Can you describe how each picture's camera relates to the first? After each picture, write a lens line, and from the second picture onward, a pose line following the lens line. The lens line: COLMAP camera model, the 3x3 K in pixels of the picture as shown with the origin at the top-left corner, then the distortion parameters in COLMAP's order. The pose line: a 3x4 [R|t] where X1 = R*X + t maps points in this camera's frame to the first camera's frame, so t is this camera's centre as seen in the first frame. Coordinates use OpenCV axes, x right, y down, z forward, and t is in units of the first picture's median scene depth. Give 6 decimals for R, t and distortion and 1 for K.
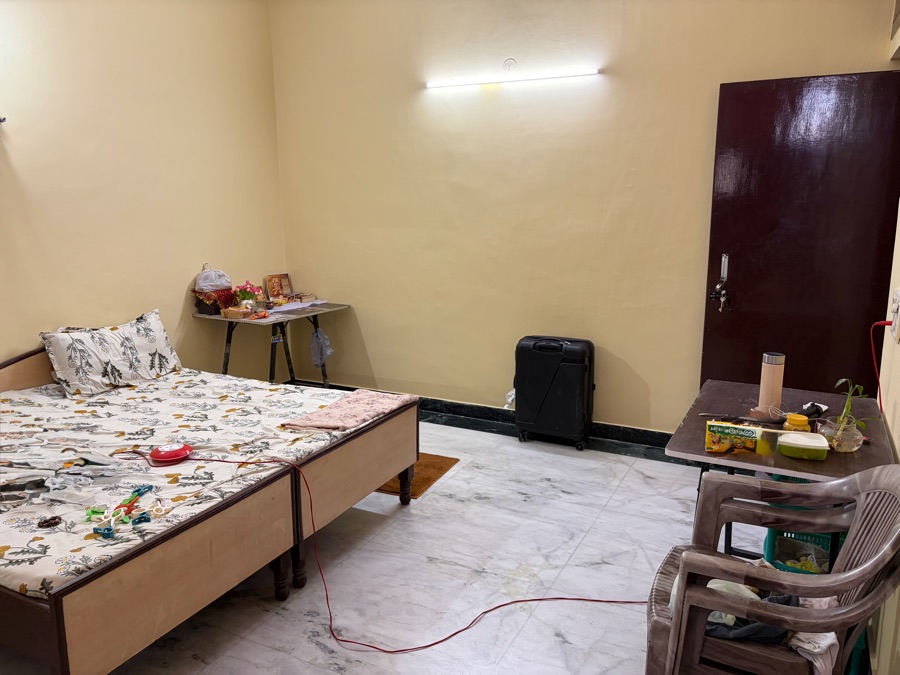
lens RADIAL K [[682.2, 0, 450.2], [0, 682.2, 340.1], [0, 0, 1]] dist [0.023115, -0.040829]
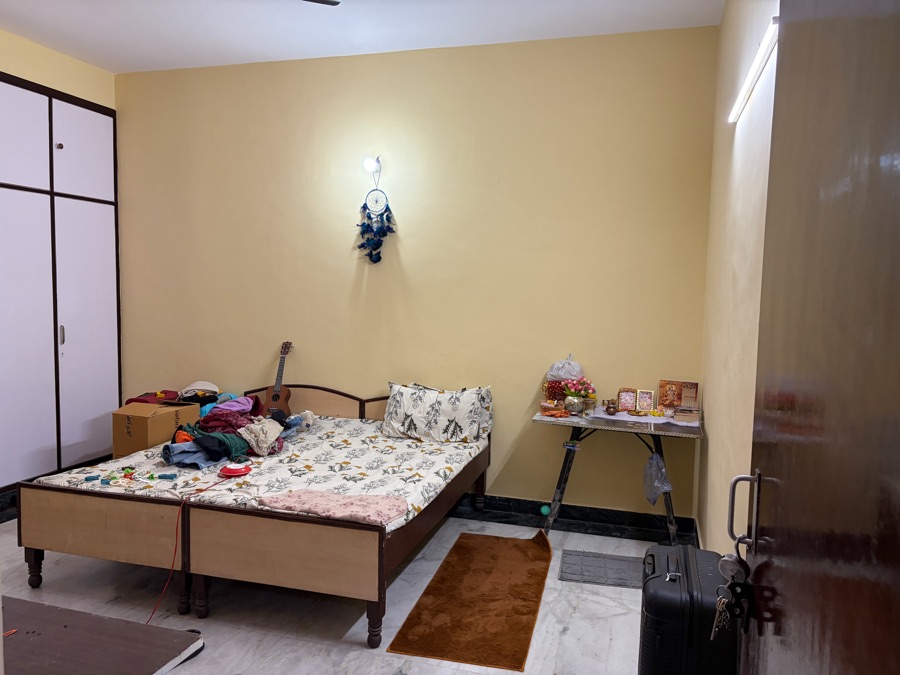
lens RADIAL K [[682.2, 0, 465.2], [0, 682.2, 319.7], [0, 0, 1]] dist [0.023115, -0.040829]
pose [[0.192445, 0.060652, -0.979432, 0.744200], [-0.219985, 0.975352, 0.017176, -0.187324], [0.956332, 0.212155, 0.201044, 0.848624]]
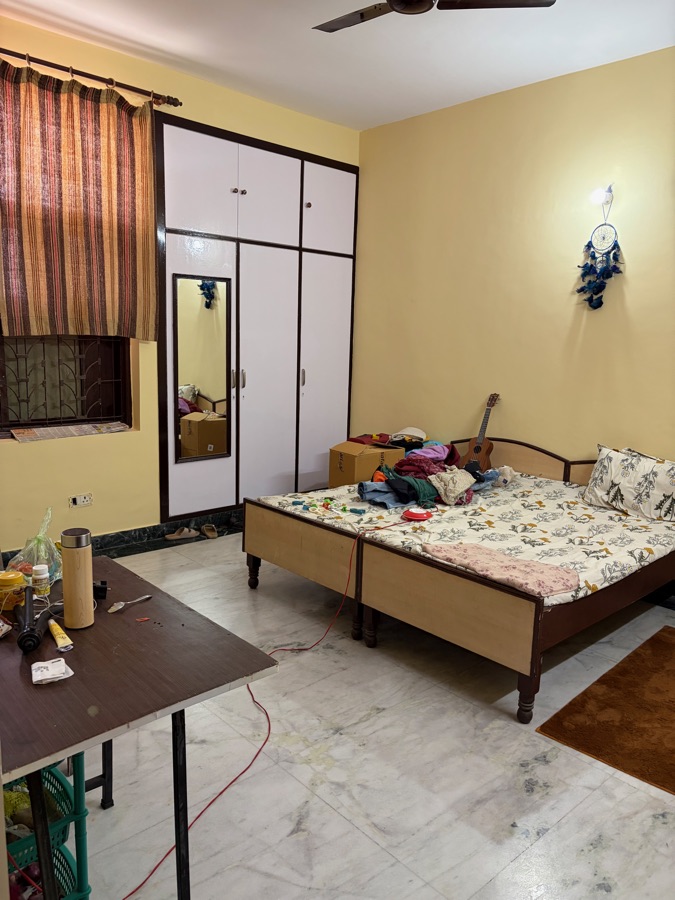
lens RADIAL K [[682.2, 0, 341.7], [0, 682.2, 444.9], [0, 0, 1]] dist [0.023115, -0.040829]
pose [[-0.343122, 0.147693, -0.927607, 0.672425], [-0.220860, 0.947186, 0.232507, -0.190092], [0.912956, 0.284649, -0.292381, 0.942107]]
